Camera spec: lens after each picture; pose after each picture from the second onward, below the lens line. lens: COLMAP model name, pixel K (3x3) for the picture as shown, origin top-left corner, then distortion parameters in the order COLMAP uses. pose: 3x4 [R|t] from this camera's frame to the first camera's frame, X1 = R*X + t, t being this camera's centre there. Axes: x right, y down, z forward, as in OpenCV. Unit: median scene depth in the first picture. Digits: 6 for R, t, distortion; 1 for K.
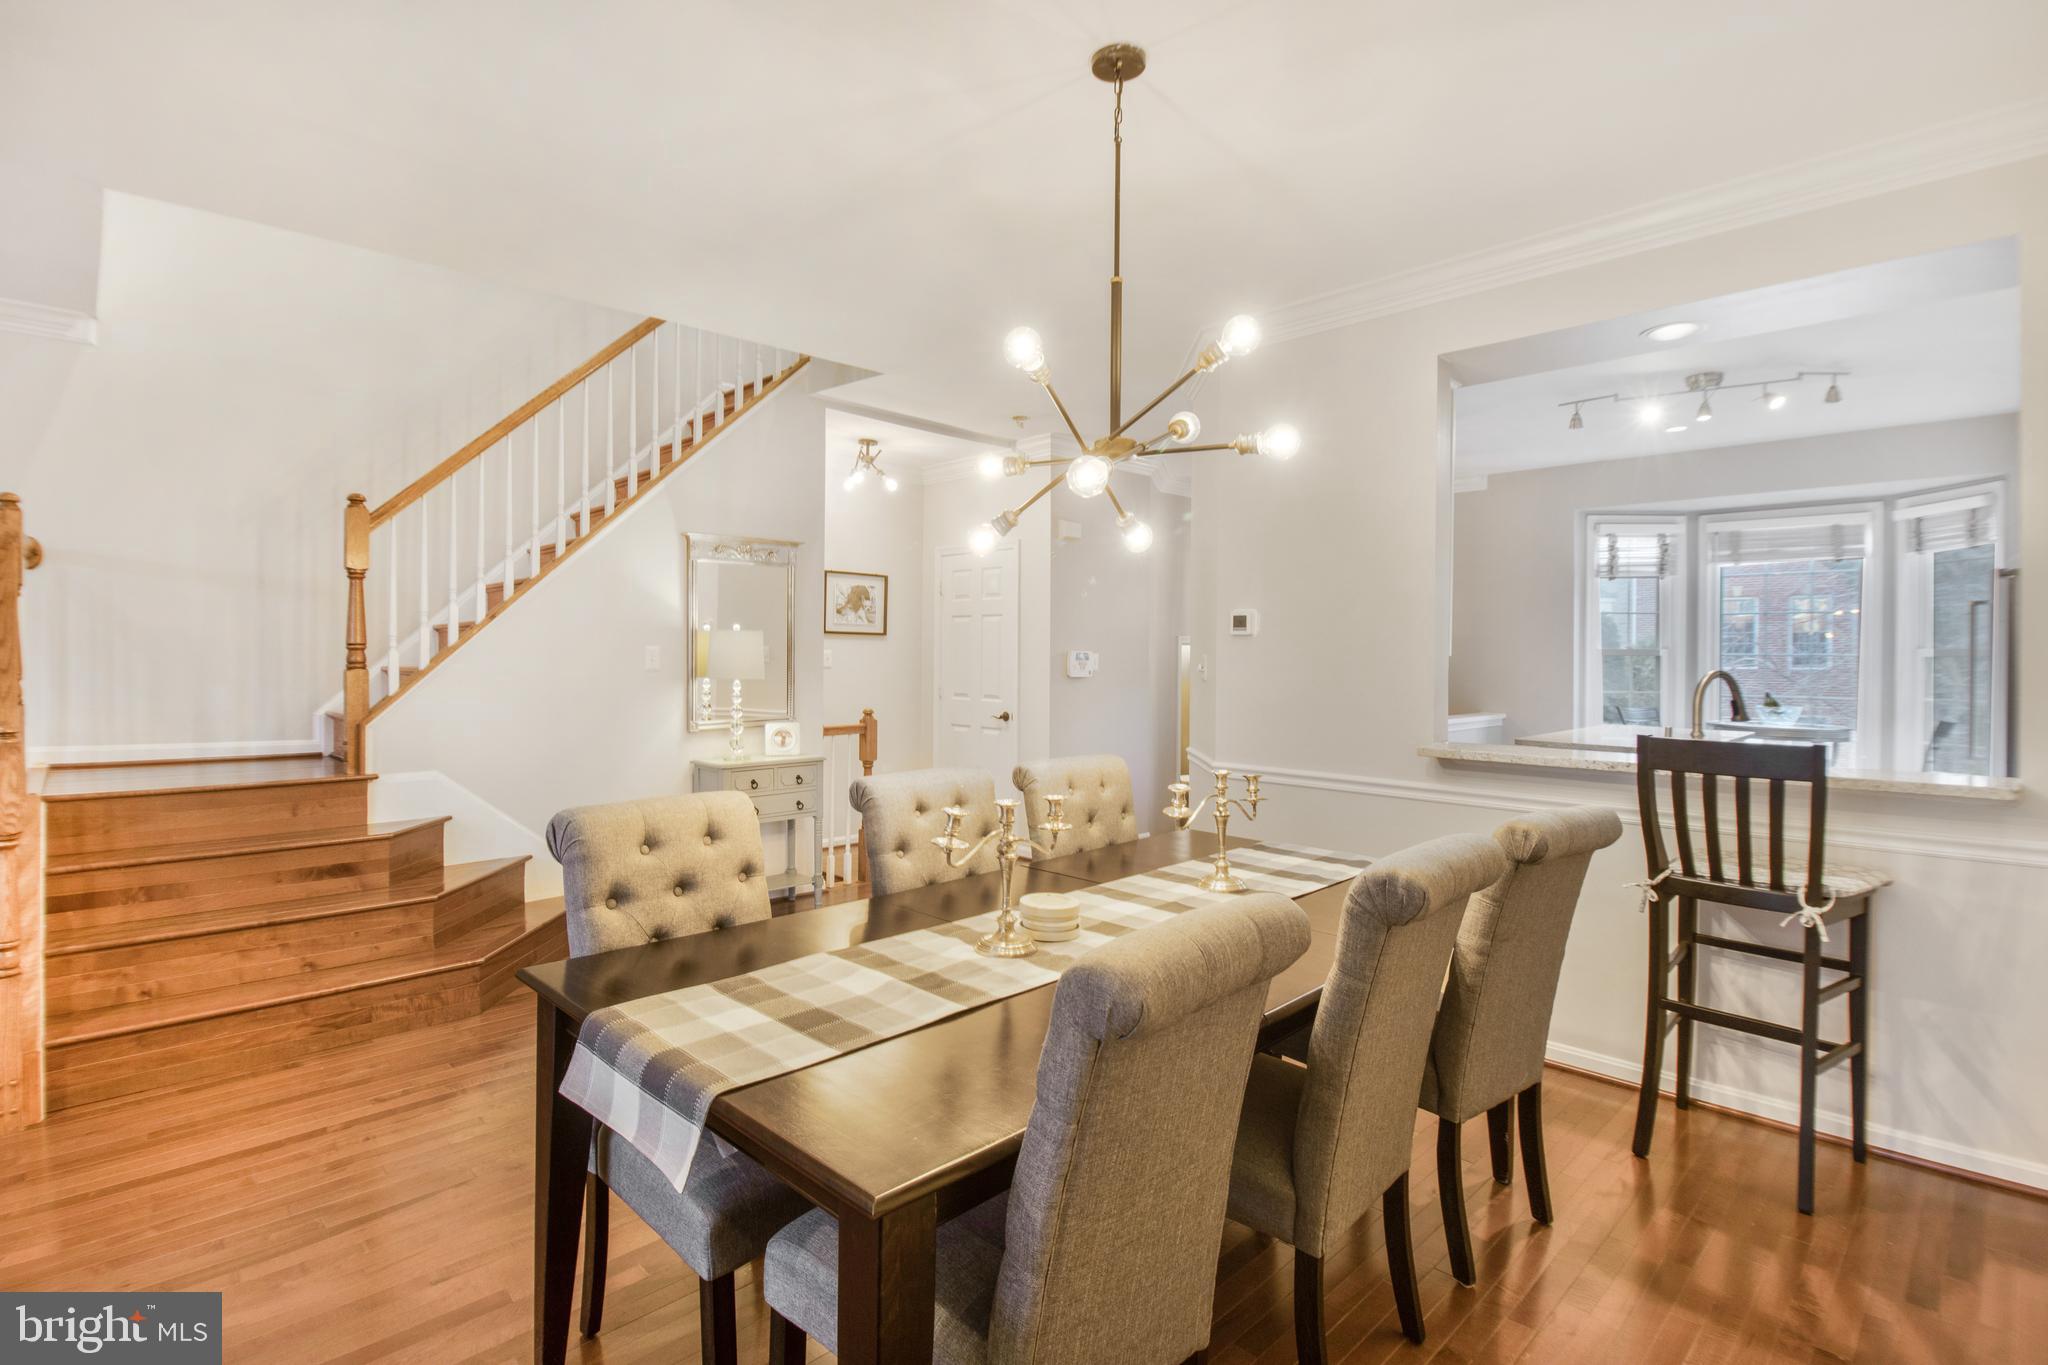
lens RADIAL K [[959.2, 0, 1011.5], [0, 959.2, 677.5], [0, 0, 1]] dist [0.012071, -0.000181]
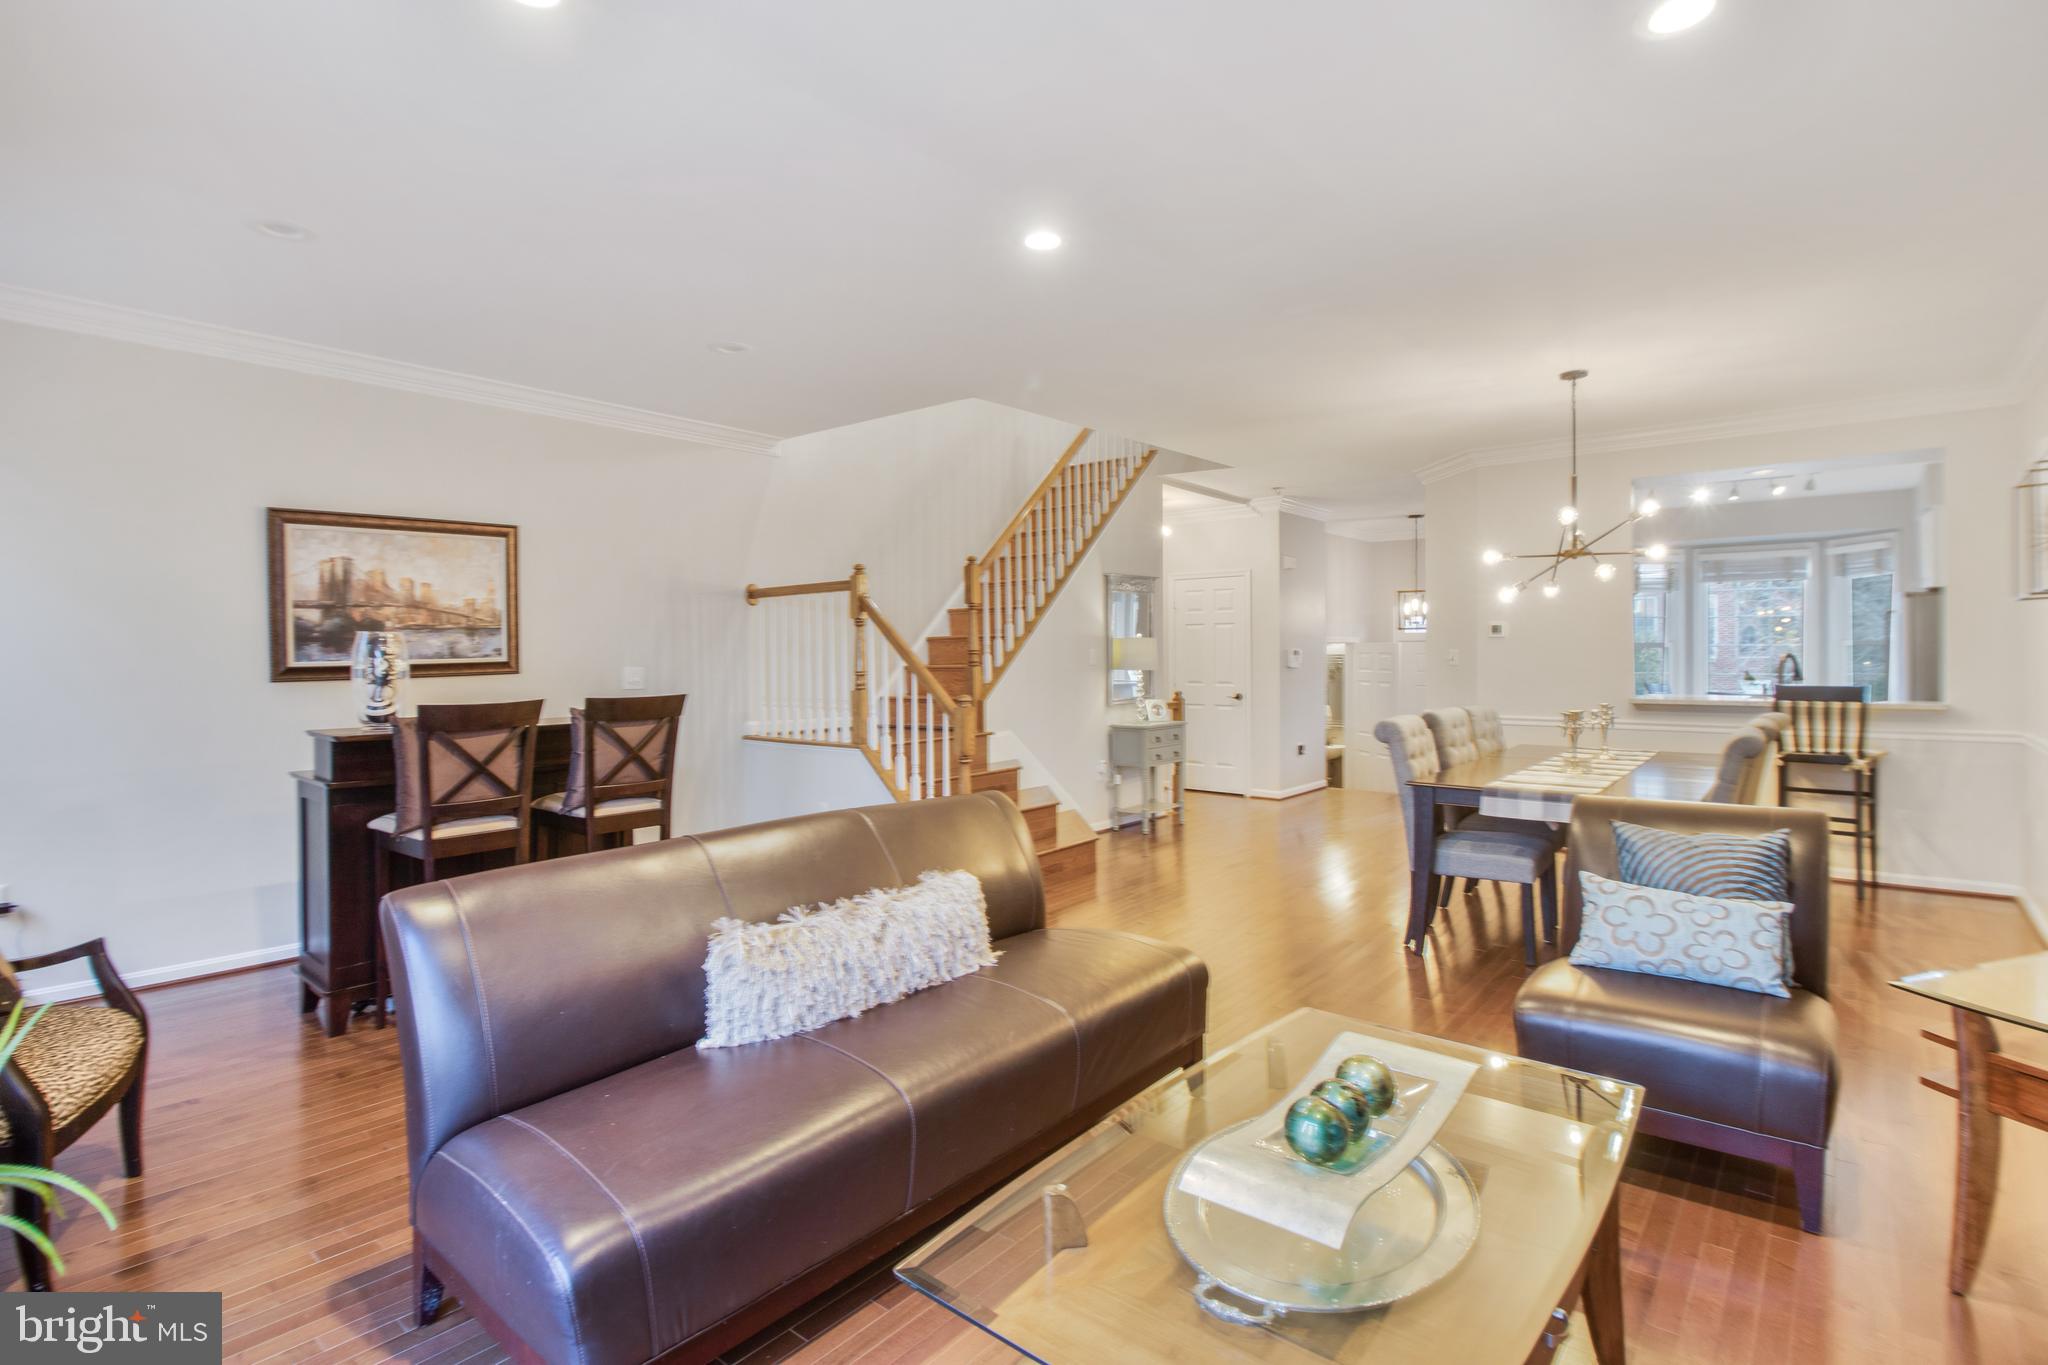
lens RADIAL K [[959.9, 0, 1020.7], [0, 959.9, 668.3], [0, 0, 1]] dist [-0.002220, -0.000645]
pose [[0.995878, -0.016263, 0.089231, -0.922438], [0.017161, 0.999809, -0.009308, 0.014460], [-0.089063, 0.010801, 0.995967, -0.723306]]
